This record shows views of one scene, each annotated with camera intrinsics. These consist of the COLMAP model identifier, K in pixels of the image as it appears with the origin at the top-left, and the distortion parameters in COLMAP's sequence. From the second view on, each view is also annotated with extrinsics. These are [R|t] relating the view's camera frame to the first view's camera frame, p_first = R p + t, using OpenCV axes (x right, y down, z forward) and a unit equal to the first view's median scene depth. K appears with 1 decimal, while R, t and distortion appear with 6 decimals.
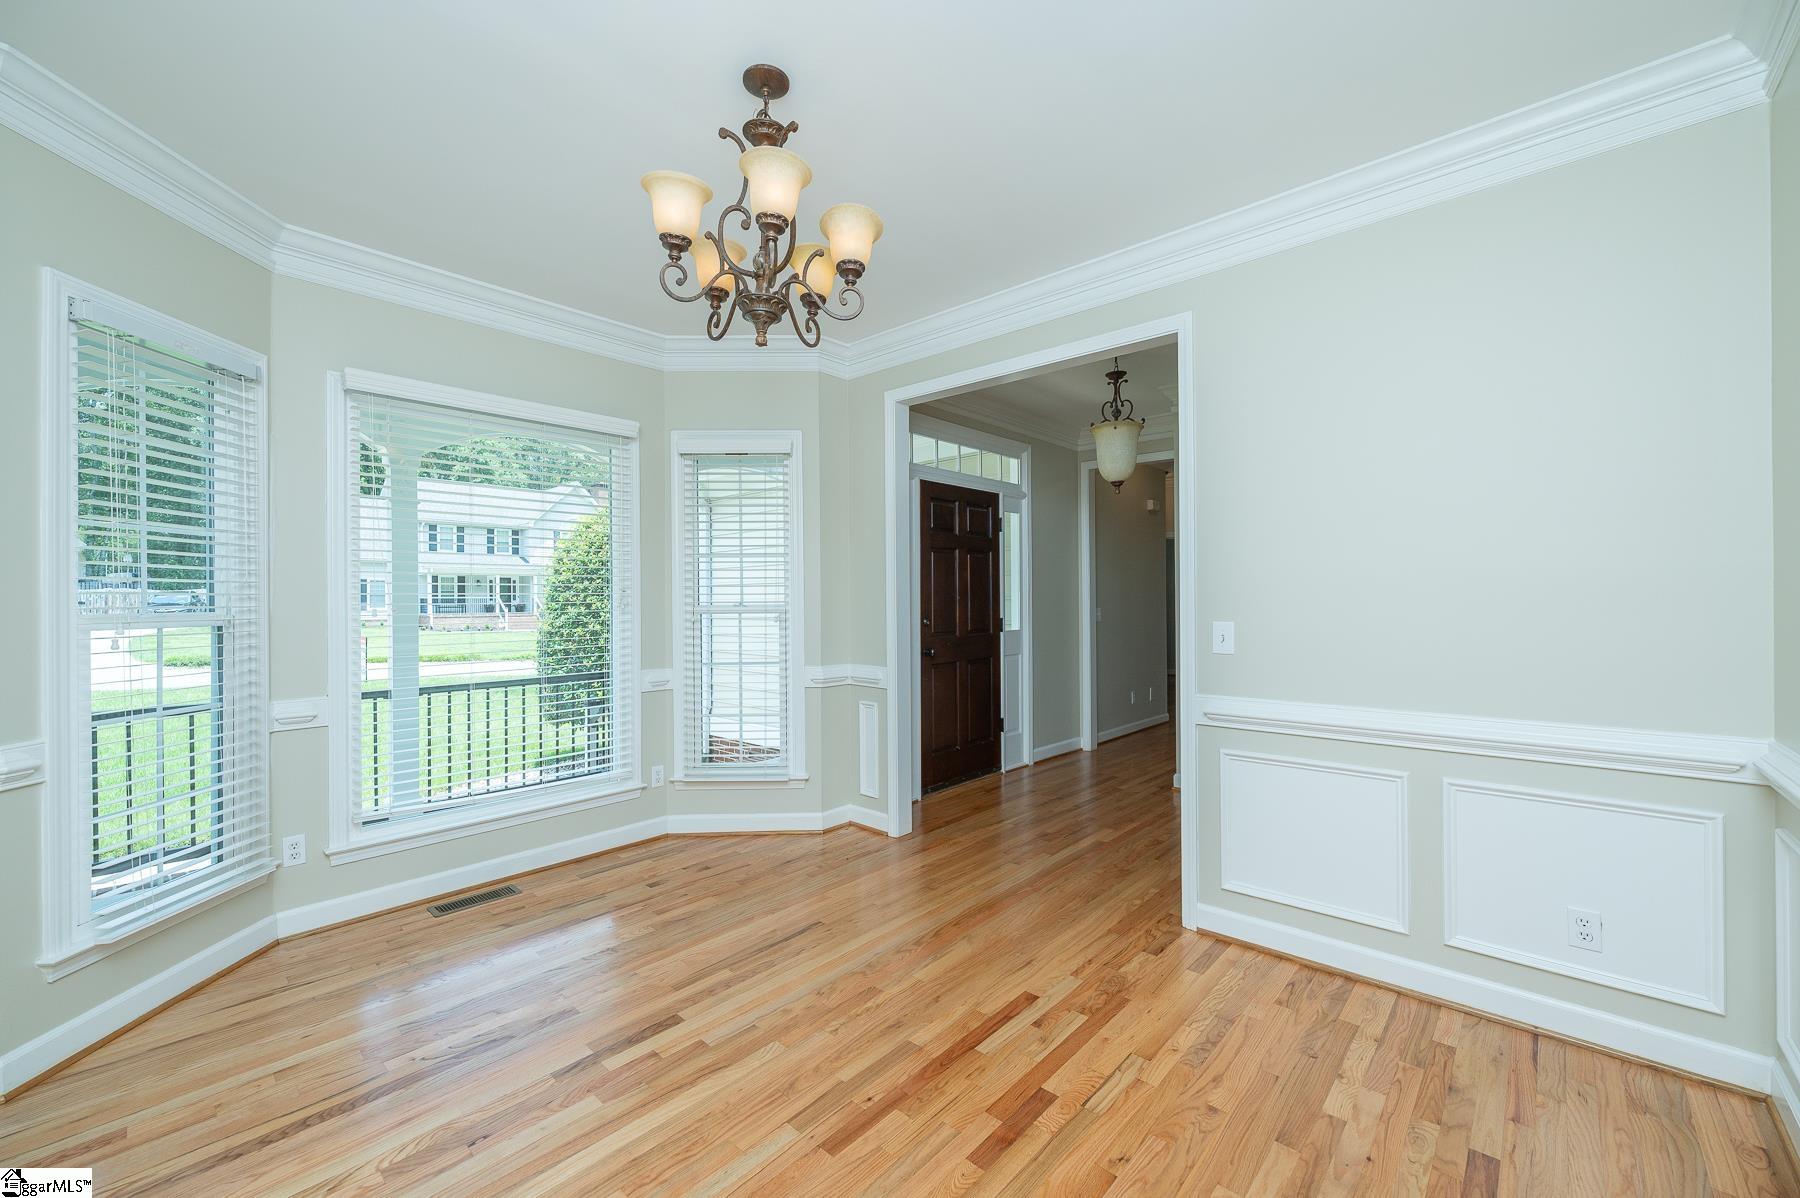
lens RADIAL K [[722.9, 0, 881.3], [0, 722.9, 605.6], [0, 0, 1]] dist [0.000618, -0.000193]
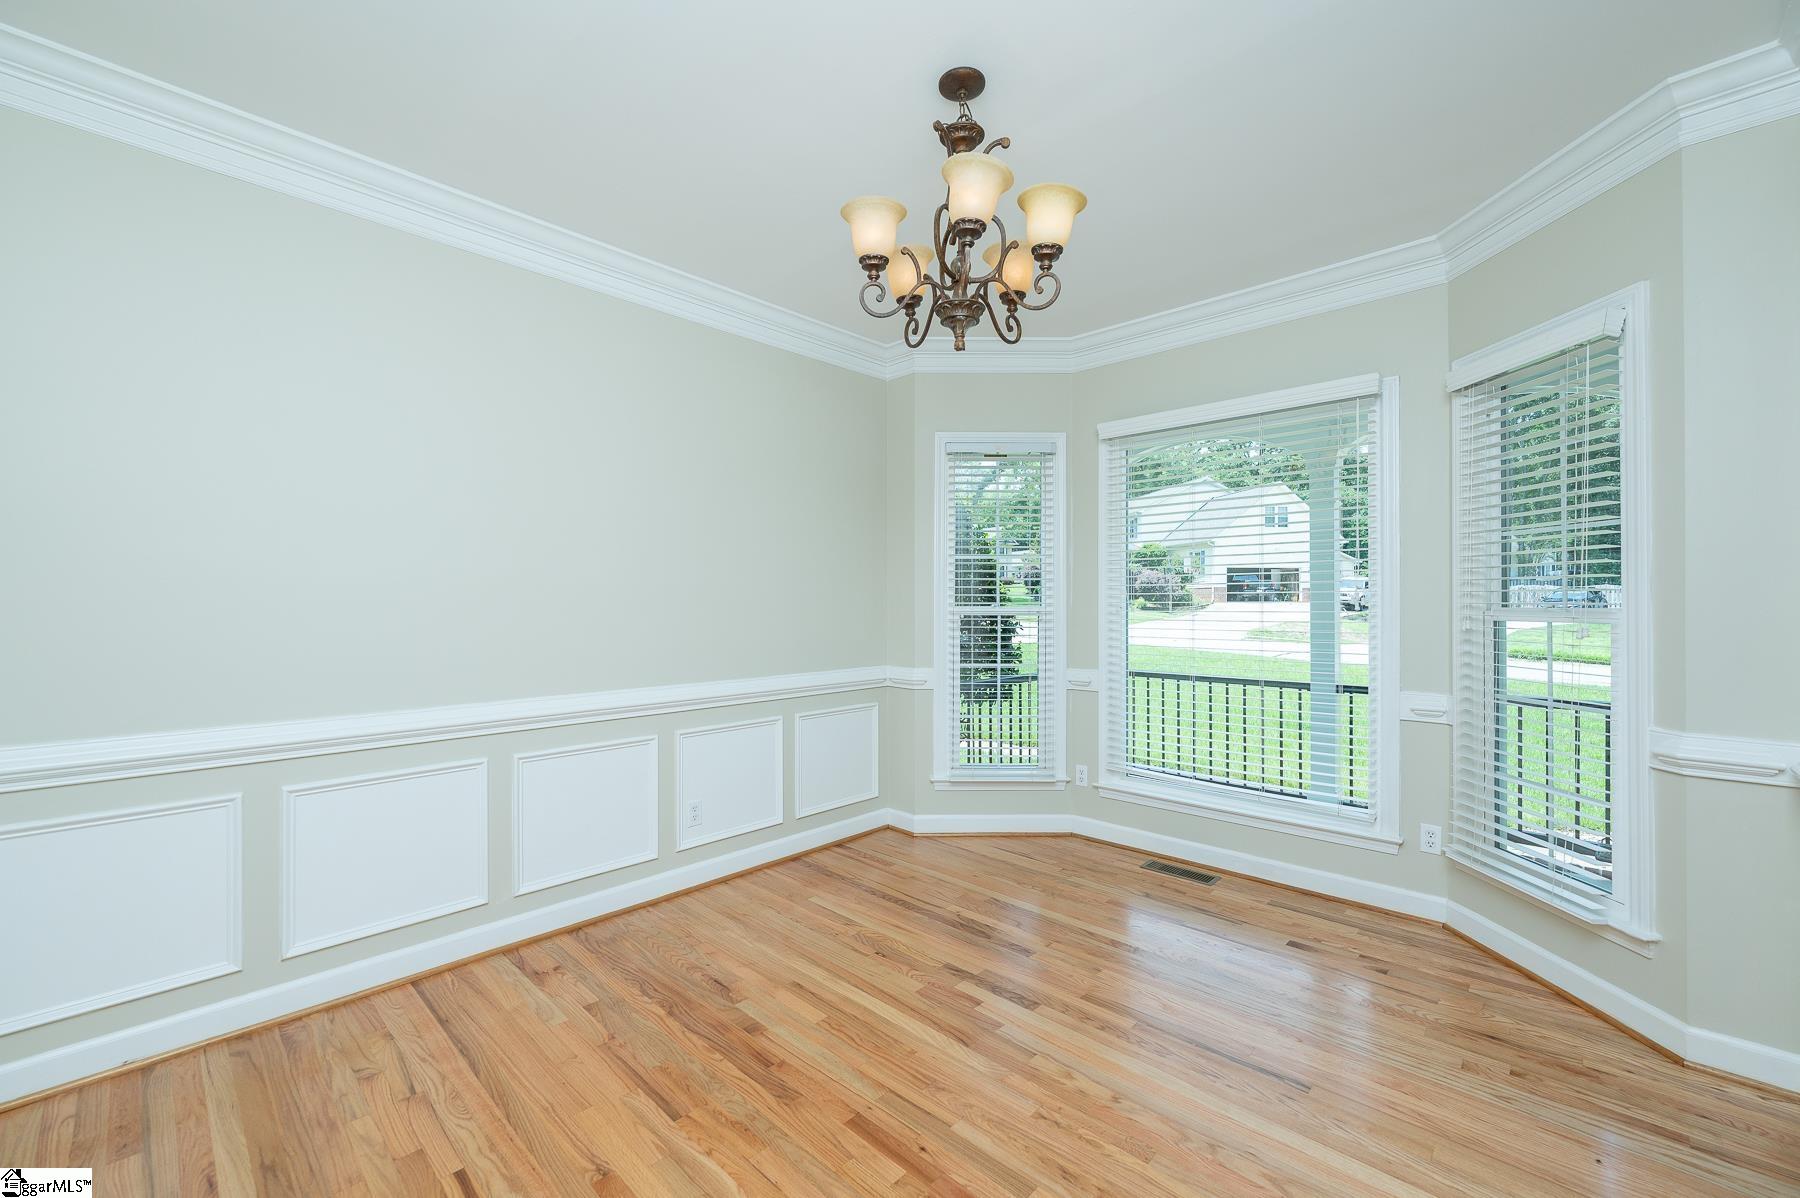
lens RADIAL K [[722.9, 0, 907.1], [0, 722.9, 596.9], [0, 0, 1]] dist [0.000618, -0.000193]
pose [[0.014132, 0.005791, -0.999883, 0.526645], [-0.013197, 0.999897, 0.005604, -0.010564], [0.999813, 0.013116, 0.014207, 0.566110]]
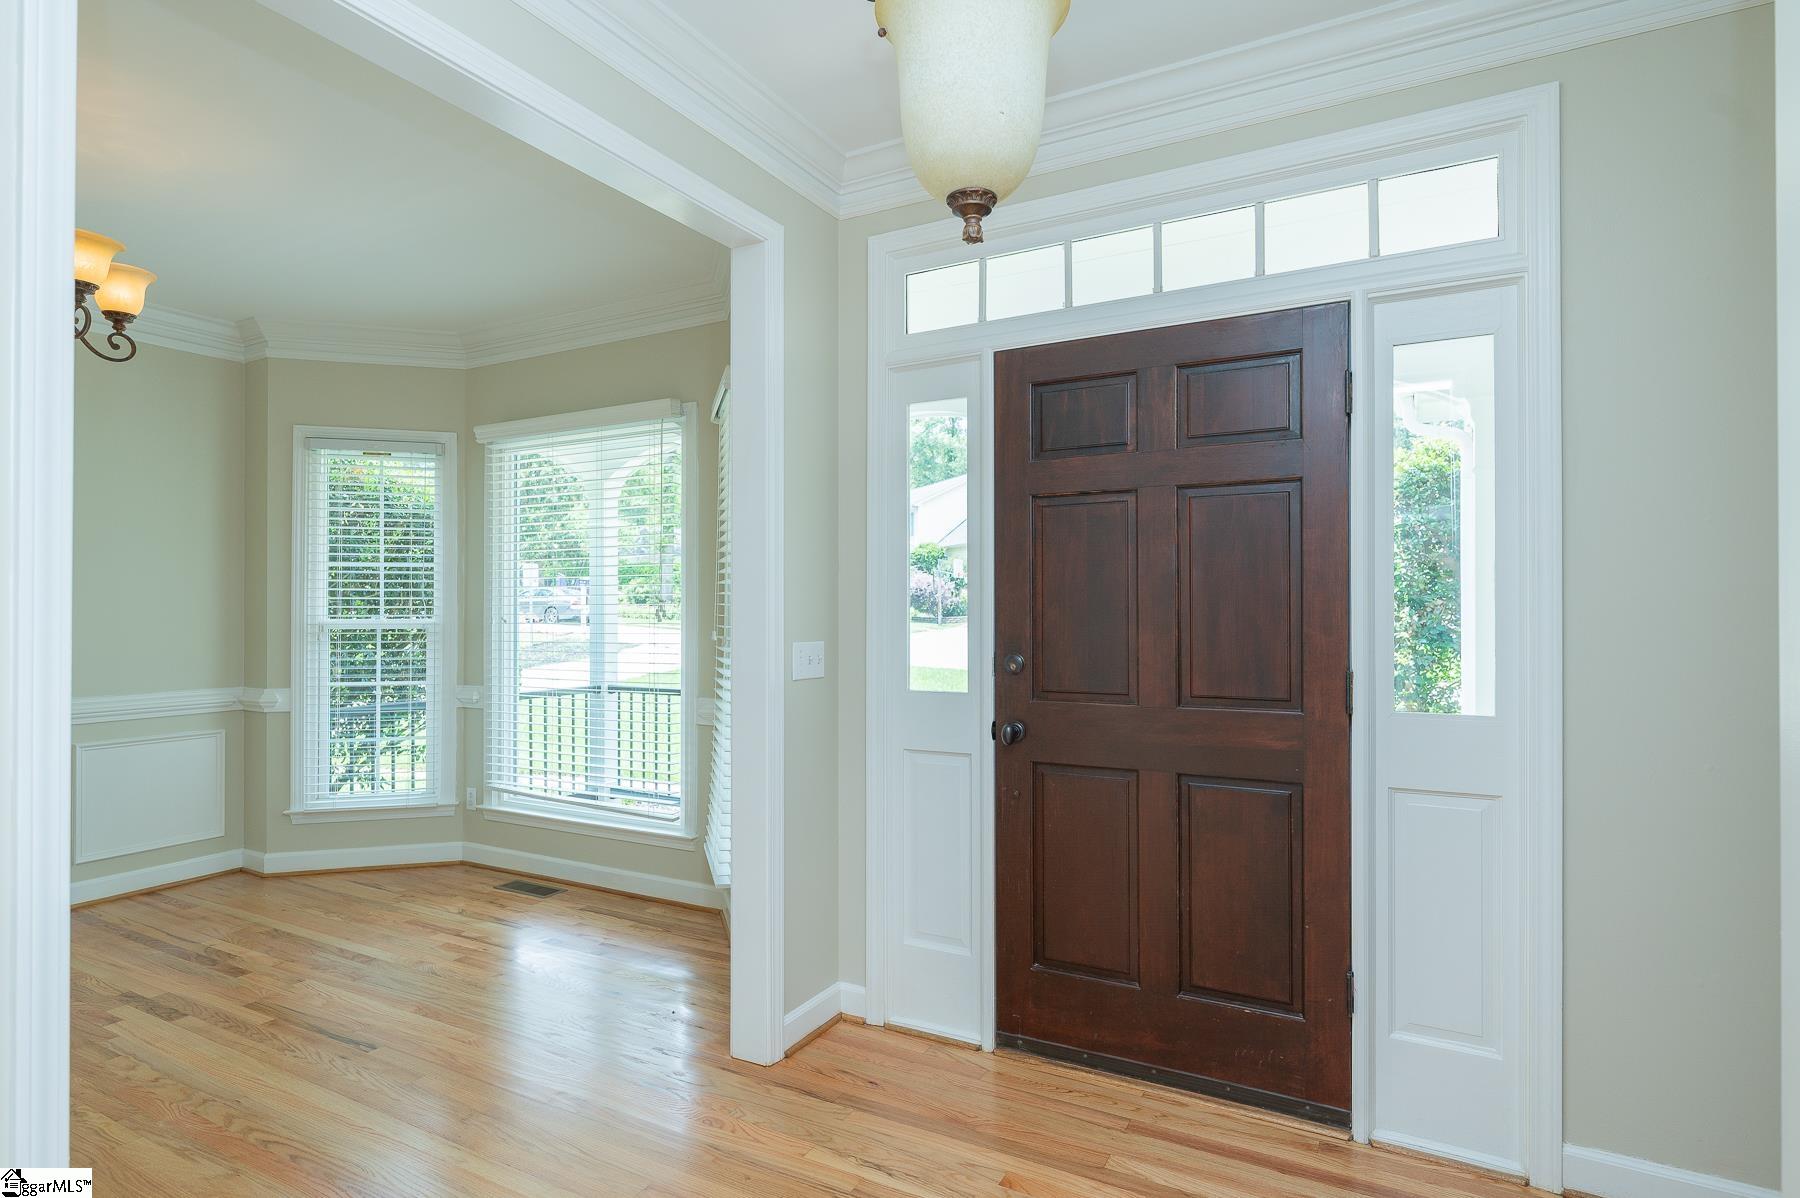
lens RADIAL K [[897.0, 0, 894.4], [0, 897.0, 594.2], [0, 0, 1]] dist [-0.003812, 0.000357]
pose [[0.270653, -0.008338, -0.962641, 0.868748], [-0.011242, 0.999867, -0.011821, -0.019871], [0.962611, 0.014021, 0.270523, 1.154394]]
